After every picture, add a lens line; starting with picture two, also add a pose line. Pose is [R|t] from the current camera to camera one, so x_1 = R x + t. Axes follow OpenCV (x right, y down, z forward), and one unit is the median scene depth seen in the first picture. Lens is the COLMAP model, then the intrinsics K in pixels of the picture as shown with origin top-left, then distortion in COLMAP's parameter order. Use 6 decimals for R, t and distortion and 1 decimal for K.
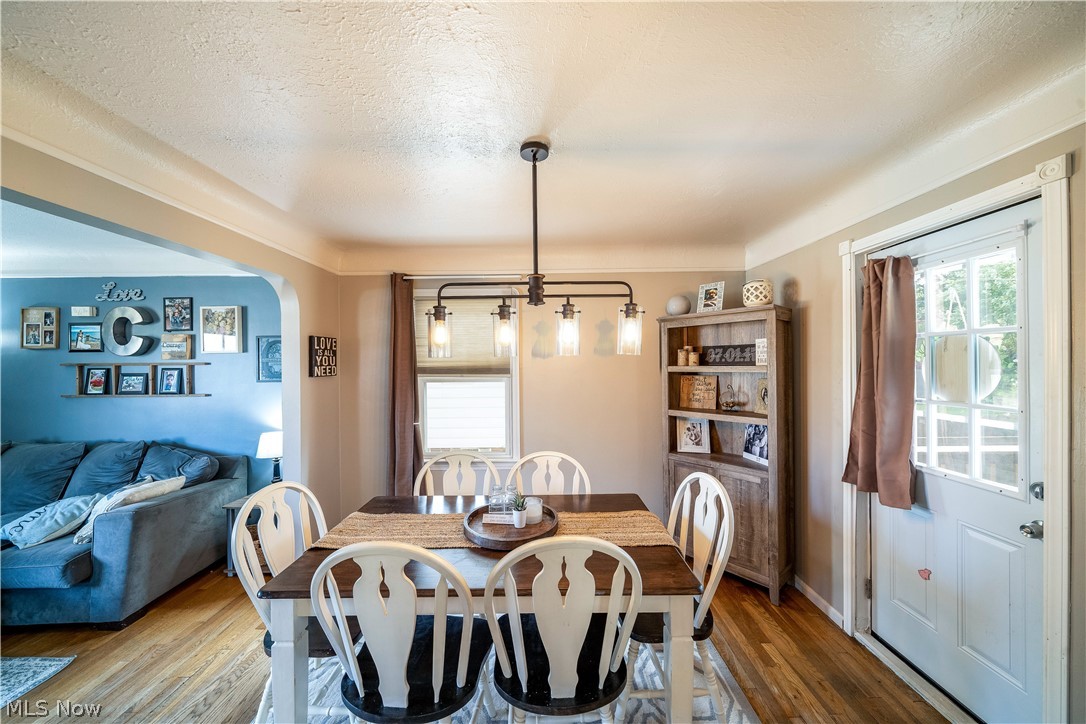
lens RADIAL K [[370.5, 0, 545.4], [0, 370.5, 363.1], [0, 0, 1]] dist [-0.008910, 0.000341]
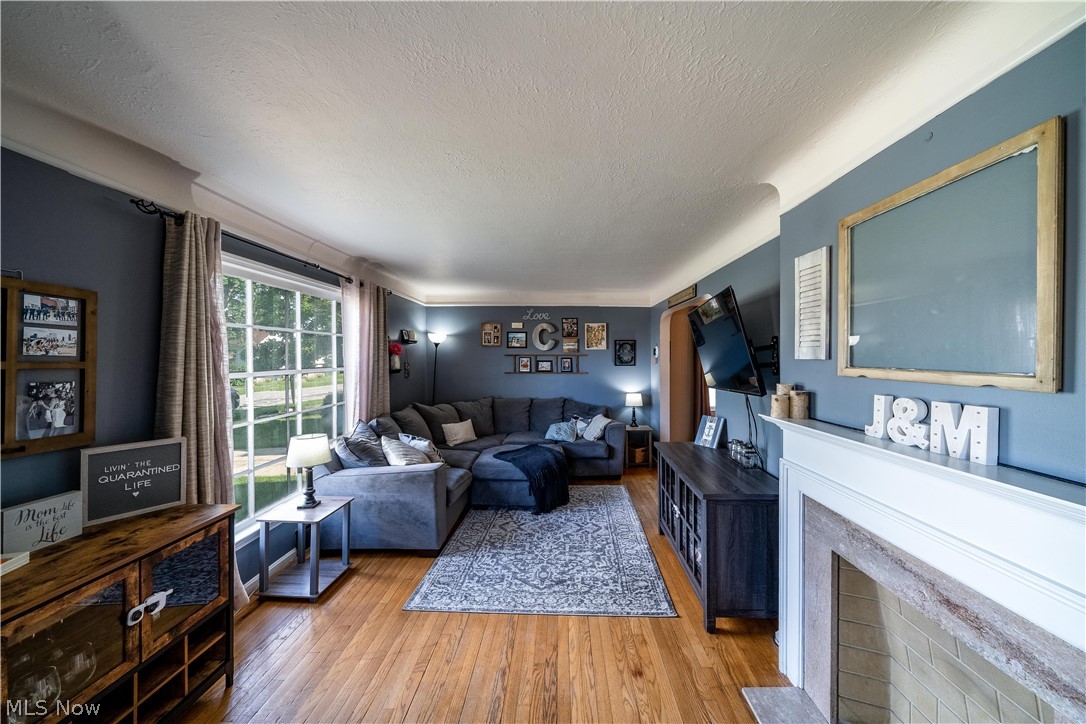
lens RADIAL K [[370.5, 0, 545.4], [0, 370.5, 363.1], [0, 0, 1]] dist [-0.008910, 0.000341]
pose [[0.999085, 0.011378, -0.041216, -1.046426], [-0.010905, 0.999872, 0.011680, 0.020161], [0.041343, -0.011220, 0.999082, -0.802624]]
